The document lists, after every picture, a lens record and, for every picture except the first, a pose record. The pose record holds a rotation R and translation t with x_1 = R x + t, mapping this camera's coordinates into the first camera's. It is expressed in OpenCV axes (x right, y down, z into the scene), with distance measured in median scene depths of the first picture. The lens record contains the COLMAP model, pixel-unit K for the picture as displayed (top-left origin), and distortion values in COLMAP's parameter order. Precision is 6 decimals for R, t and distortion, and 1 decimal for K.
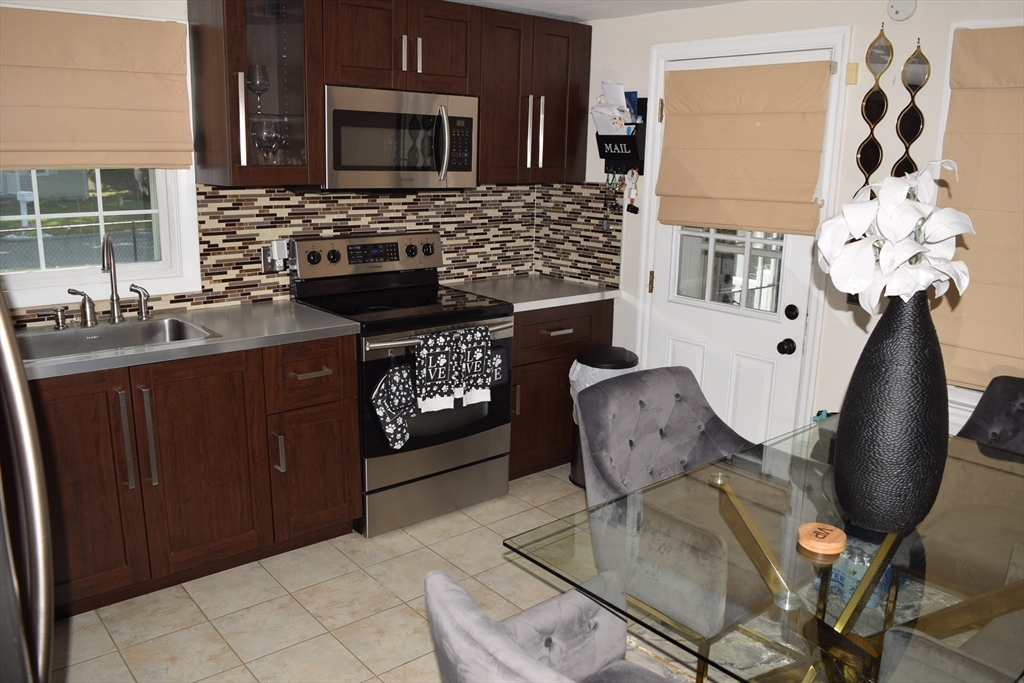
lens RADIAL K [[787.3, 0, 509.7], [0, 787.3, 338.3], [0, 0, 1]] dist [-0.094863, 0.022323]
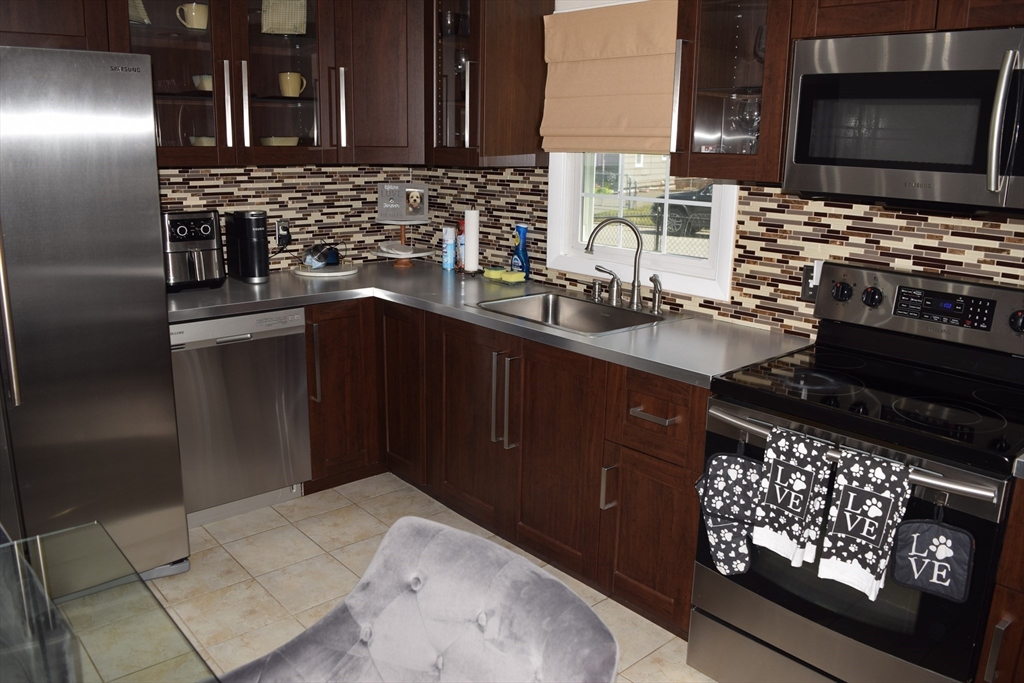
lens RADIAL K [[787.3, 0, 502.5], [0, 787.3, 340.9], [0, 0, 1]] dist [-0.094863, 0.022323]
pose [[0.038287, 0.222724, -0.974130, 0.437193], [-0.243253, 0.947596, 0.207096, -0.135472], [0.969207, 0.229031, 0.090458, 0.676447]]
